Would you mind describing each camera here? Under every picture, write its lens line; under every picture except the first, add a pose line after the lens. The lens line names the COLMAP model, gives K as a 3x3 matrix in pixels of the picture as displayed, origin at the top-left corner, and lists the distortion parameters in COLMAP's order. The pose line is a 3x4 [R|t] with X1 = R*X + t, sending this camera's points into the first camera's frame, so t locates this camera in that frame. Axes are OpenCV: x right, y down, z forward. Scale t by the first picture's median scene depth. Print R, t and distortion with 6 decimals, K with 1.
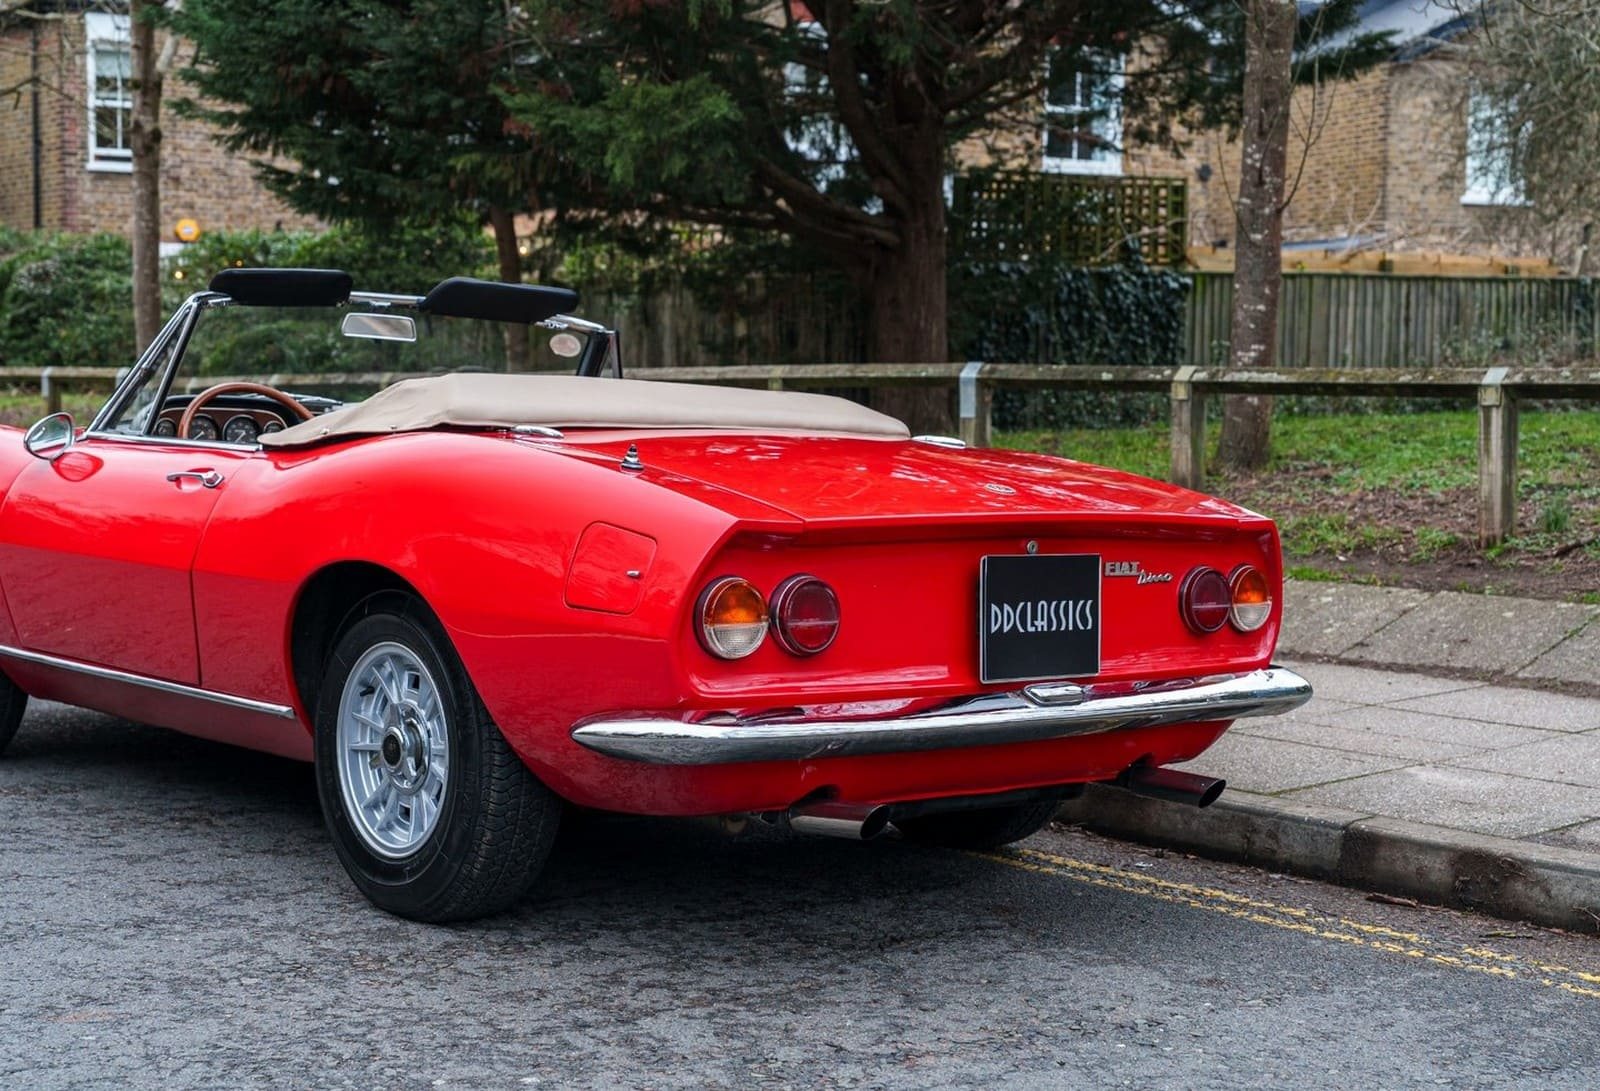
lens RADIAL K [[2249.5, 0, 800.0], [0, 2249.5, 545.5], [0, 0, 1]] dist [0.028444, 0.023779]
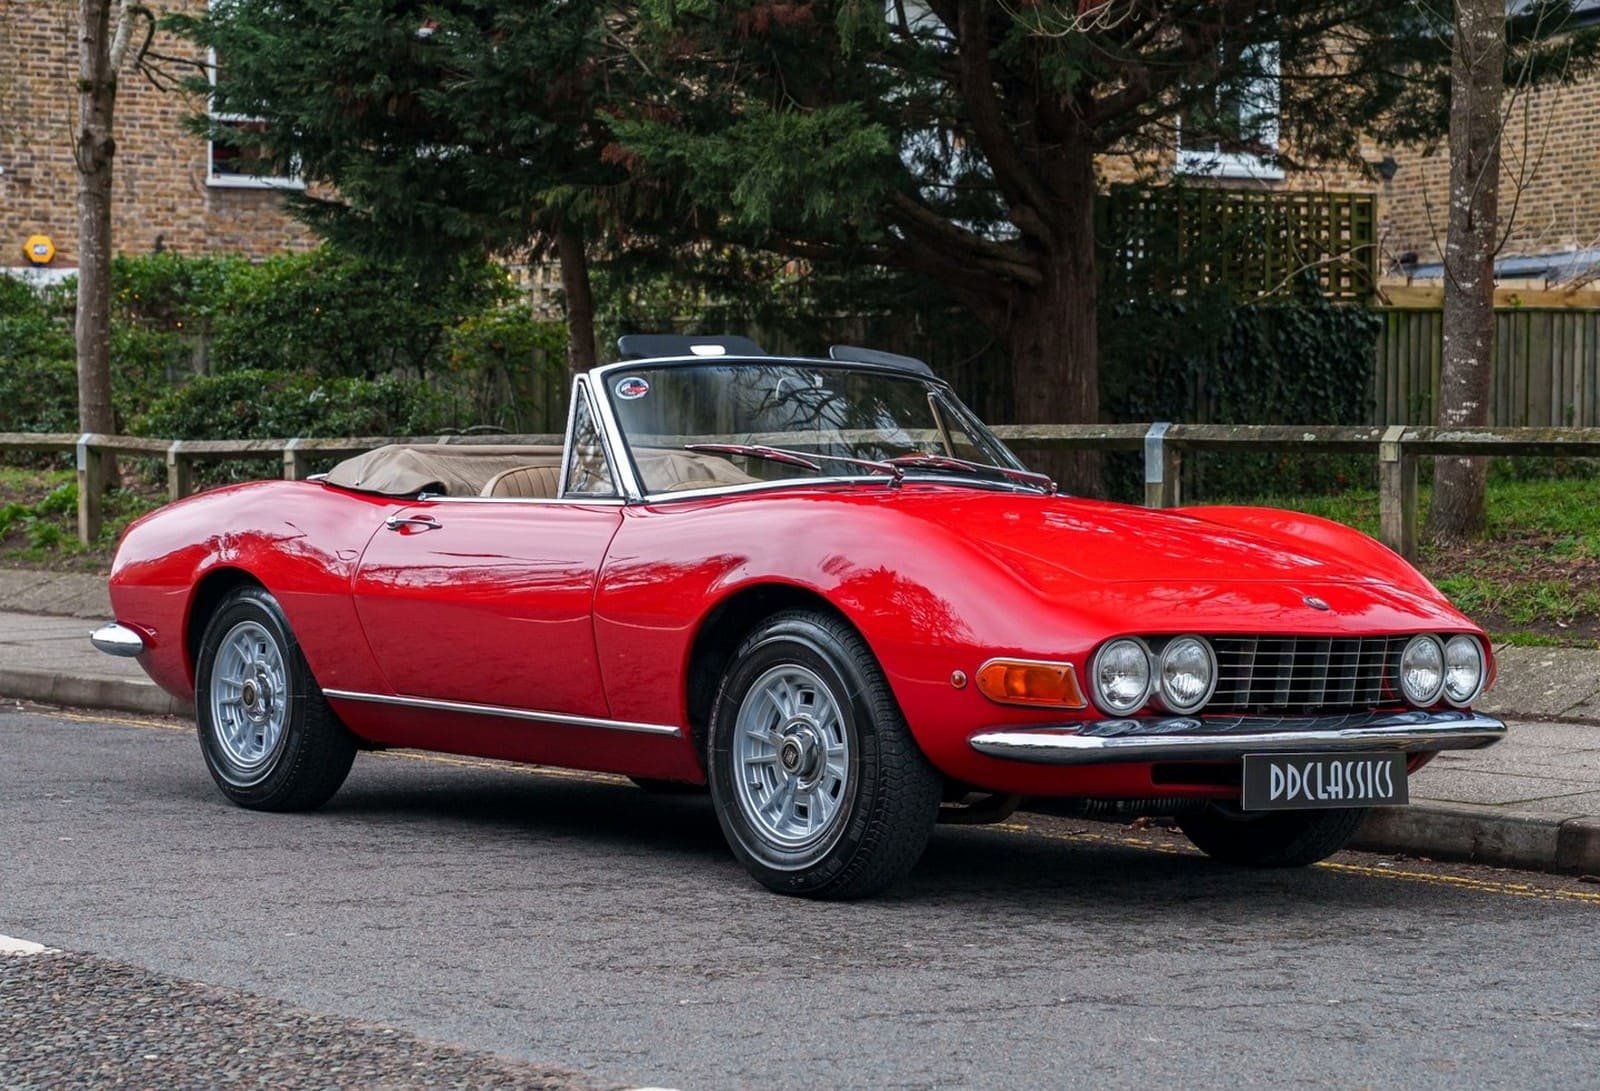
lens RADIAL K [[2911.8, 0, 920.5], [0, 2911.8, 513.6], [0, 0, 1]] dist [0.046232, 0.005124]
pose [[0.999856, -0.005796, 0.015948, -0.040333], [0.006573, 0.998773, -0.049094, 0.013446], [-0.015644, 0.049192, 0.998667, -0.183755]]
